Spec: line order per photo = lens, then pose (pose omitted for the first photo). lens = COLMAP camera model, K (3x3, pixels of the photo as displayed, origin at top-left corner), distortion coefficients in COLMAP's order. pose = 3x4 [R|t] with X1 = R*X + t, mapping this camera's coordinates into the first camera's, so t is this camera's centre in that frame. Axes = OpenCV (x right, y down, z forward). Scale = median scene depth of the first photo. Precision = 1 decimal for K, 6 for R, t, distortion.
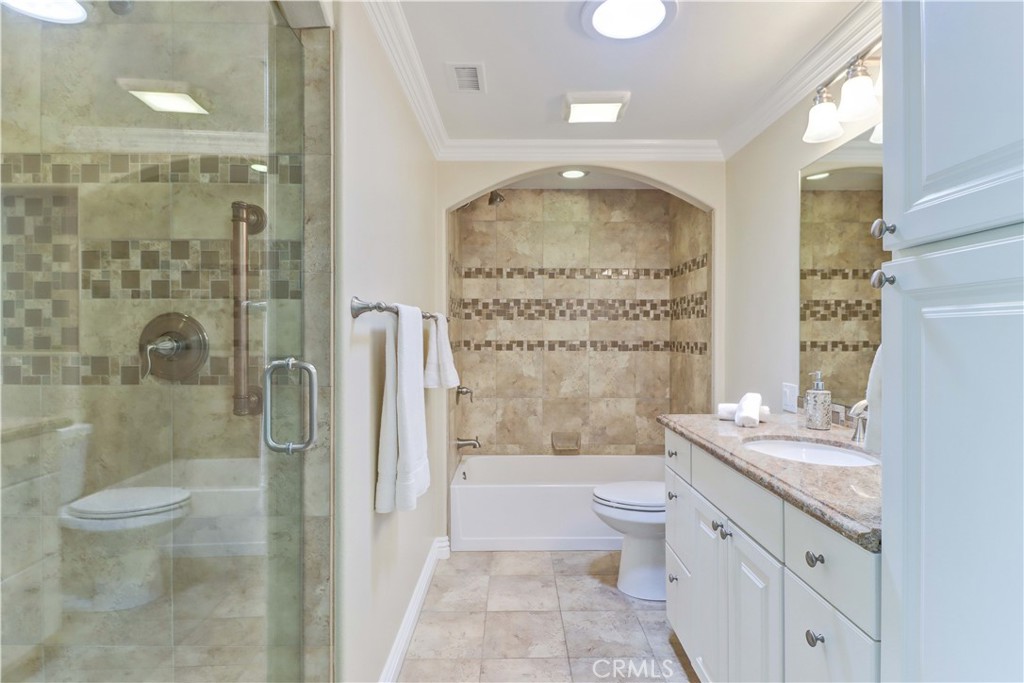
lens RADIAL K [[509.2, 0, 513.4], [0, 509.2, 334.8], [0, 0, 1]] dist [0.001620, -0.000159]
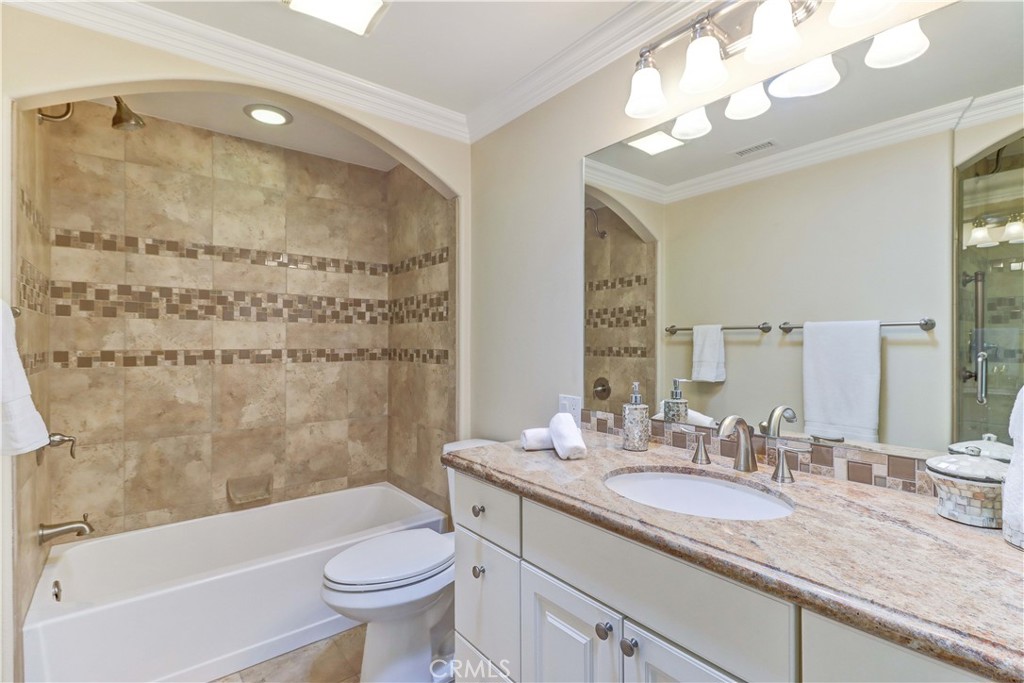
lens RADIAL K [[474.0, 0, 517.1], [0, 474.0, 338.8], [0, 0, 1]] dist [0.018742, -0.013132]
pose [[0.775321, 0.001372, 0.631566, -0.038192], [0.002423, 0.999984, -0.005147, 0.000868], [-0.631563, 0.005521, 0.775305, 0.297837]]
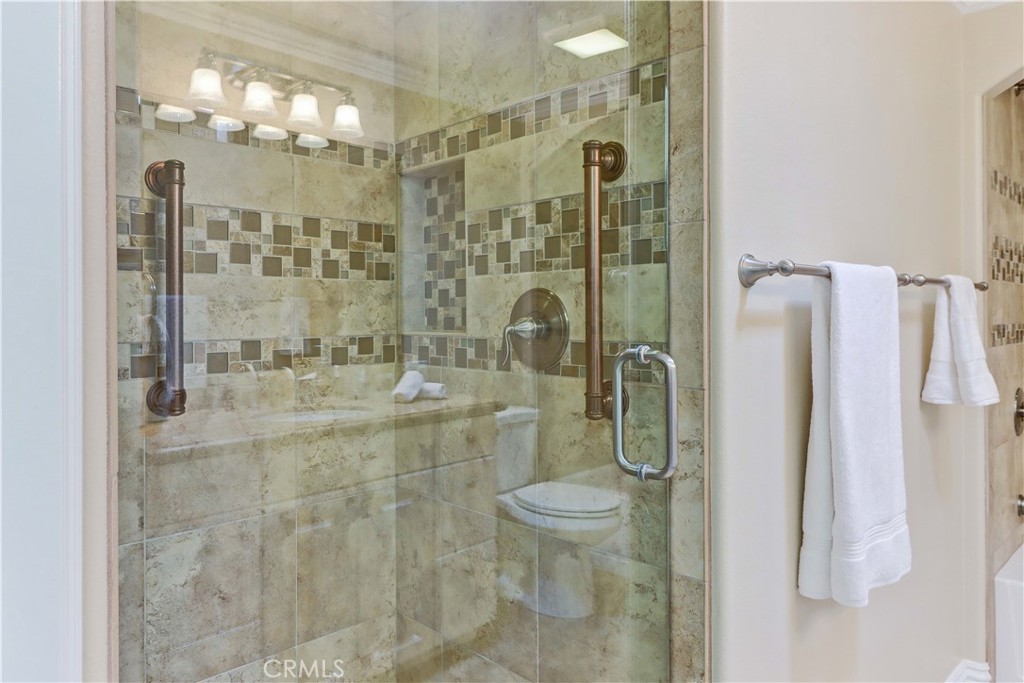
lens RADIAL K [[687.0, 0, 511.5], [0, 687.0, 316.6], [0, 0, 1]] dist [0.028308, -0.032765]
pose [[0.702183, -0.002820, -0.711991, 0.047138], [0.005169, 0.999986, 0.001136, 0.001001], [0.711978, -0.004478, 0.702188, 0.074329]]
